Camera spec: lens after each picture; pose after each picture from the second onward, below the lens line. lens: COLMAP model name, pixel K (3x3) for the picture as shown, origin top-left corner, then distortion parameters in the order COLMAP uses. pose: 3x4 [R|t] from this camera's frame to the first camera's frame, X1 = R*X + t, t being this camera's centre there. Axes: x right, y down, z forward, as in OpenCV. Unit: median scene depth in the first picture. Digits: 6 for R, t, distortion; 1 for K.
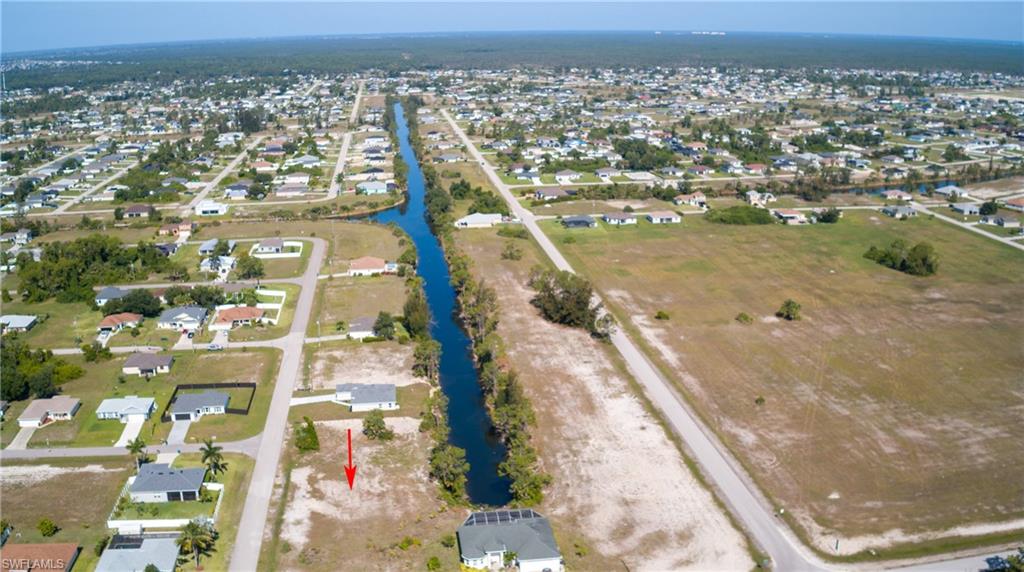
lens RADIAL K [[1000.8, 0, 512.0], [0, 1000.8, 286.0], [0, 0, 1]] dist [-0.219841, 0.038100]
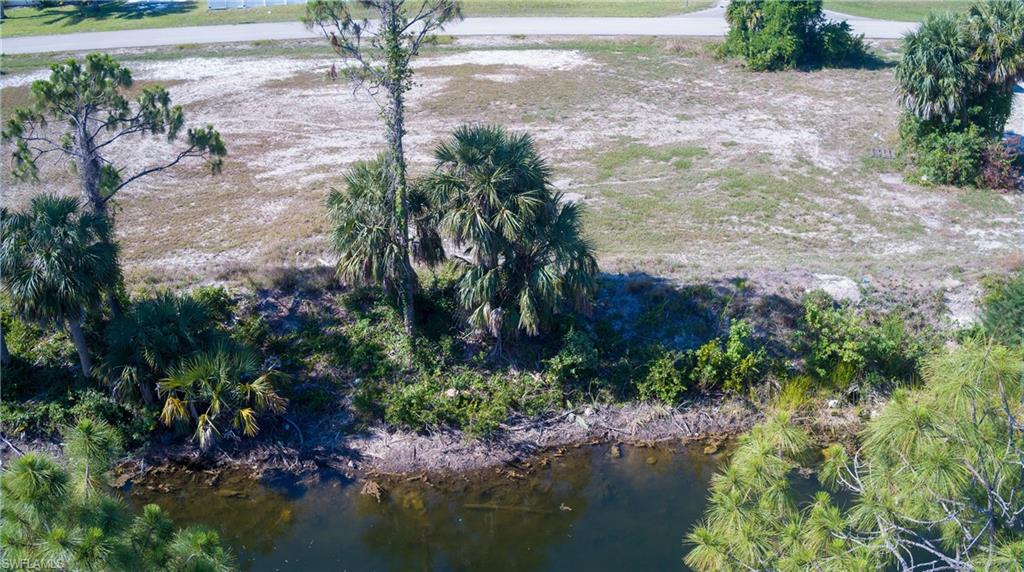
lens RADIAL K [[1000.8, 0, 512.0], [0, 1000.8, 286.0], [0, 0, 1]] dist [-0.219841, 0.038100]
pose [[-0.126737, 0.468002, -0.874593, 0.026780], [-0.242128, 0.840436, 0.484811, 0.087831], [0.961931, 0.273207, 0.006802, 0.750169]]
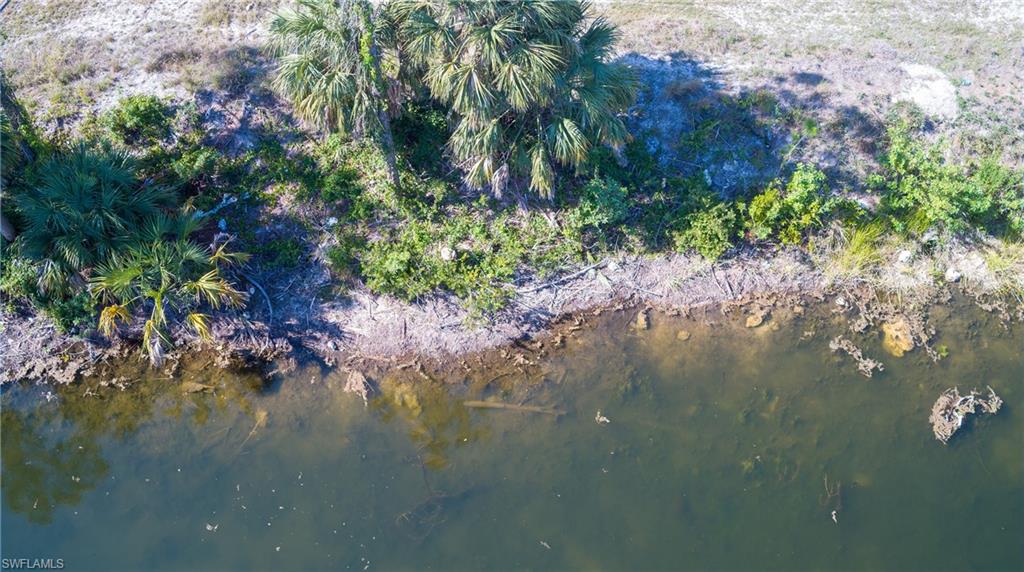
lens RADIAL K [[1000.8, 0, 512.0], [0, 1000.8, 286.0], [0, 0, 1]] dist [-0.219841, 0.038100]
pose [[-0.134282, 0.851122, -0.507504, -0.007160], [-0.239215, 0.469154, 0.850100, 0.078307], [0.961636, 0.235556, 0.140603, 0.743156]]
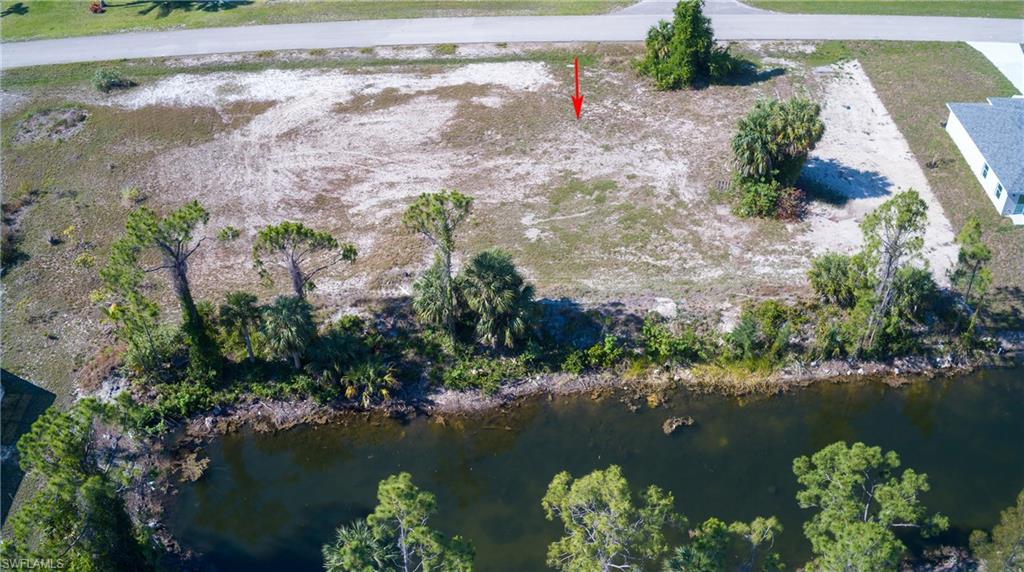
lens RADIAL K [[1000.8, 0, 512.0], [0, 1000.8, 286.0], [0, 0, 1]] dist [-0.219841, 0.038100]
pose [[-0.107721, 0.662325, -0.741433, 0.084249], [-0.239295, 0.706574, 0.665952, -0.000248], [0.964953, 0.249158, 0.082378, 0.735372]]
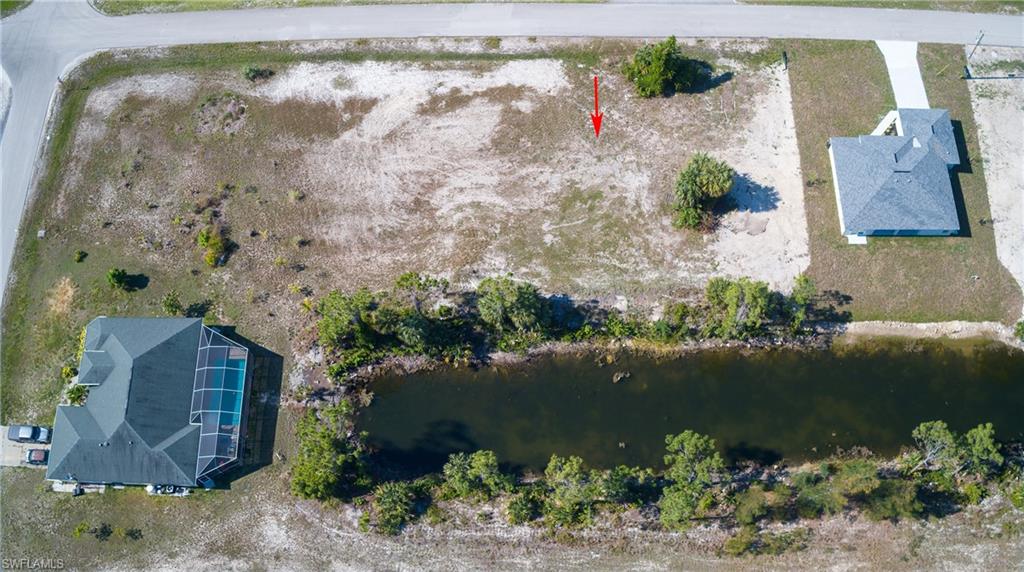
lens RADIAL K [[1000.8, 0, 512.0], [0, 1000.8, 286.0], [0, 0, 1]] dist [-0.219841, 0.038100]
pose [[-0.136084, 0.911976, -0.387016, 0.072629], [-0.234021, 0.350004, 0.907046, -0.185657], [0.962661, 0.214004, 0.165791, 0.685218]]
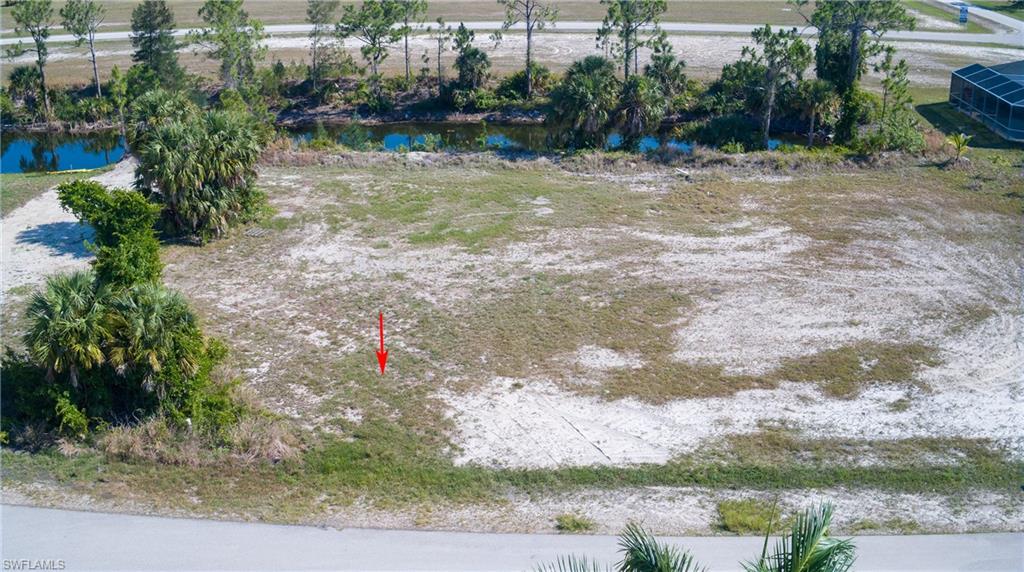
lens RADIAL K [[1000.8, 0, 512.0], [0, 1000.8, 286.0], [0, 0, 1]] dist [-0.219841, 0.038100]
pose [[0.184795, -0.365547, 0.912264, -0.251594], [0.257021, 0.913921, 0.314147, 0.093988], [-0.948573, 0.176418, 0.262842, 0.716560]]
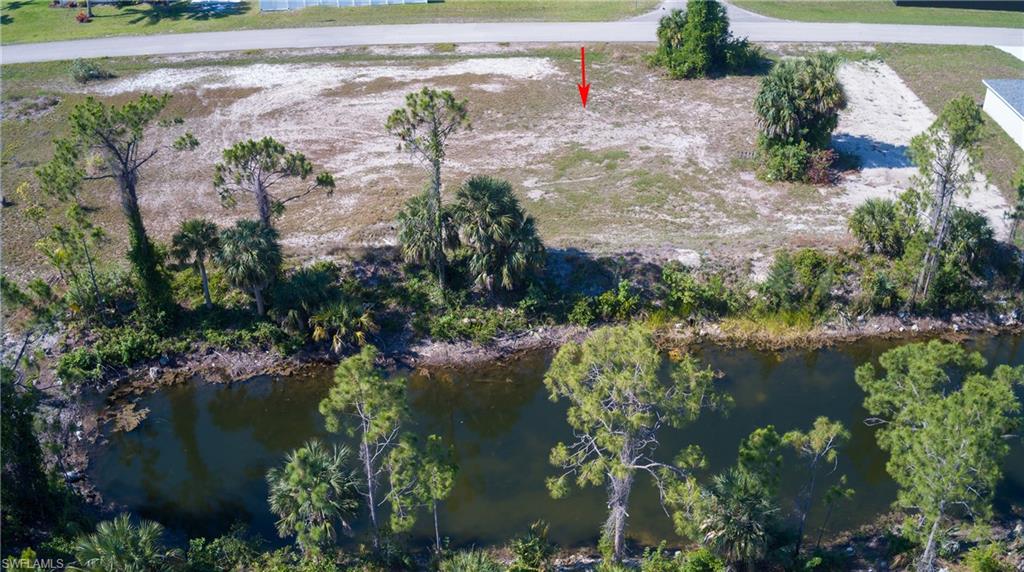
lens RADIAL K [[1000.8, 0, 512.0], [0, 1000.8, 286.0], [0, 0, 1]] dist [-0.219841, 0.038100]
pose [[-0.116581, 0.552629, -0.825234, 0.085105], [-0.241264, 0.790253, 0.563287, 0.041881], [0.963432, 0.264768, 0.041201, 0.747217]]
